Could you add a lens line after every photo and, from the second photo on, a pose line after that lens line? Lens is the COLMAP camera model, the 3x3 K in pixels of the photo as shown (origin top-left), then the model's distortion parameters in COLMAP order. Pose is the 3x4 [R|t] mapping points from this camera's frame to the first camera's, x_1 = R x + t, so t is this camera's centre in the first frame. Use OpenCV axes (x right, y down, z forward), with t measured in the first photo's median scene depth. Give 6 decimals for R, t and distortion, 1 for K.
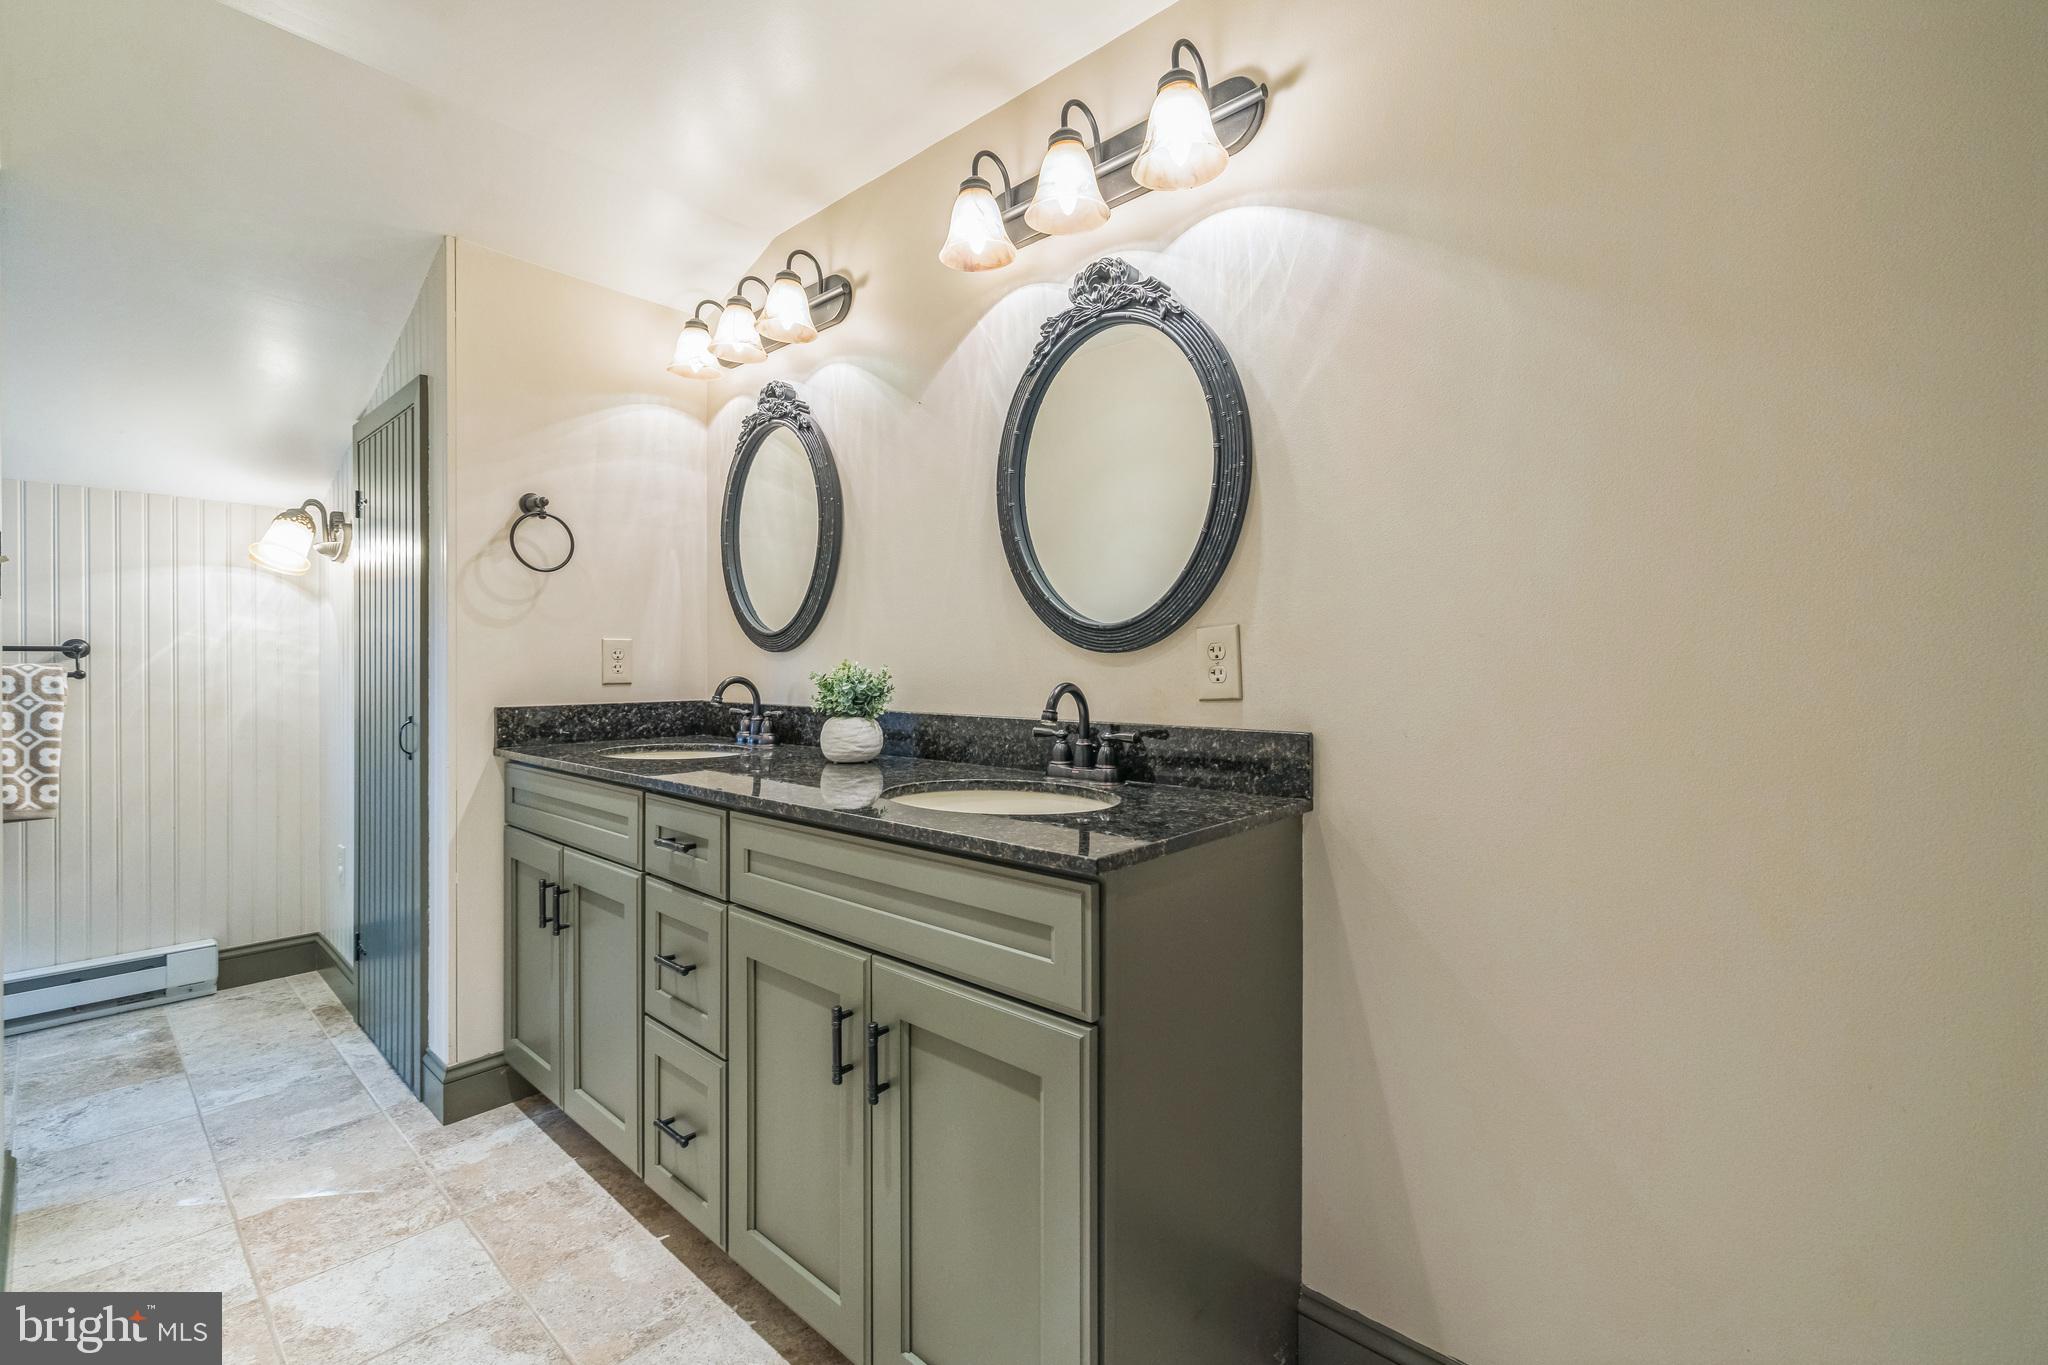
lens RADIAL K [[868.5, 0, 1023.3], [0, 868.5, 668.8], [0, 0, 1]] dist [-0.001201, 0.000041]
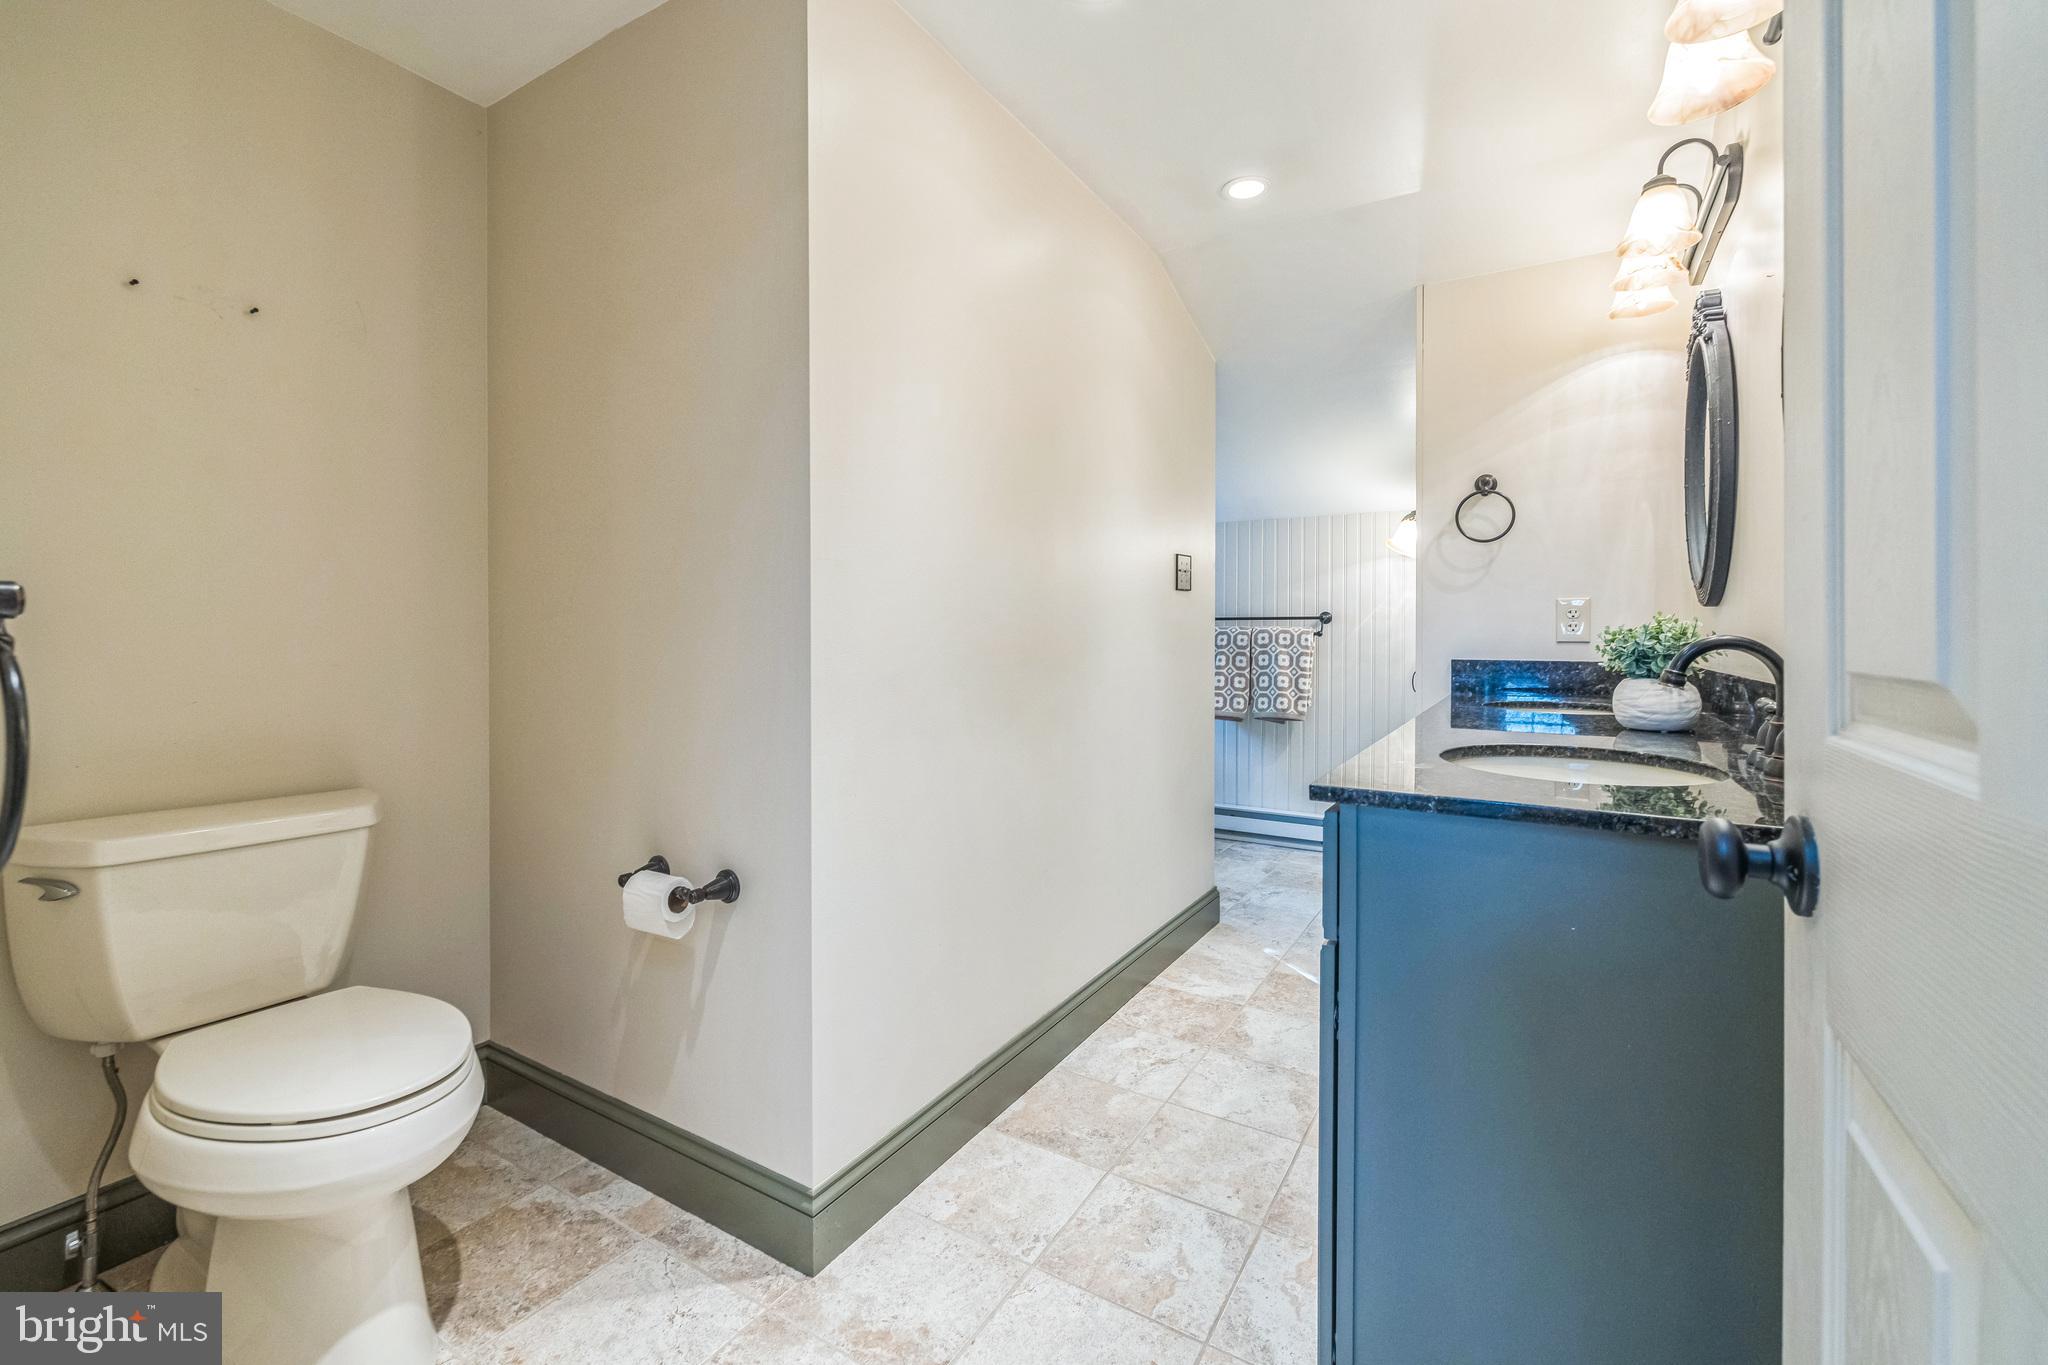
lens RADIAL K [[868.5, 0, 1008.6], [0, 868.5, 637.9], [0, 0, 1]] dist [-0.001201, 0.000041]
pose [[0.175920, 0.004934, -0.984392, 0.444340], [-0.004912, 0.999979, 0.004134, 0.011831], [0.984392, 0.004108, 0.175941, 0.173950]]
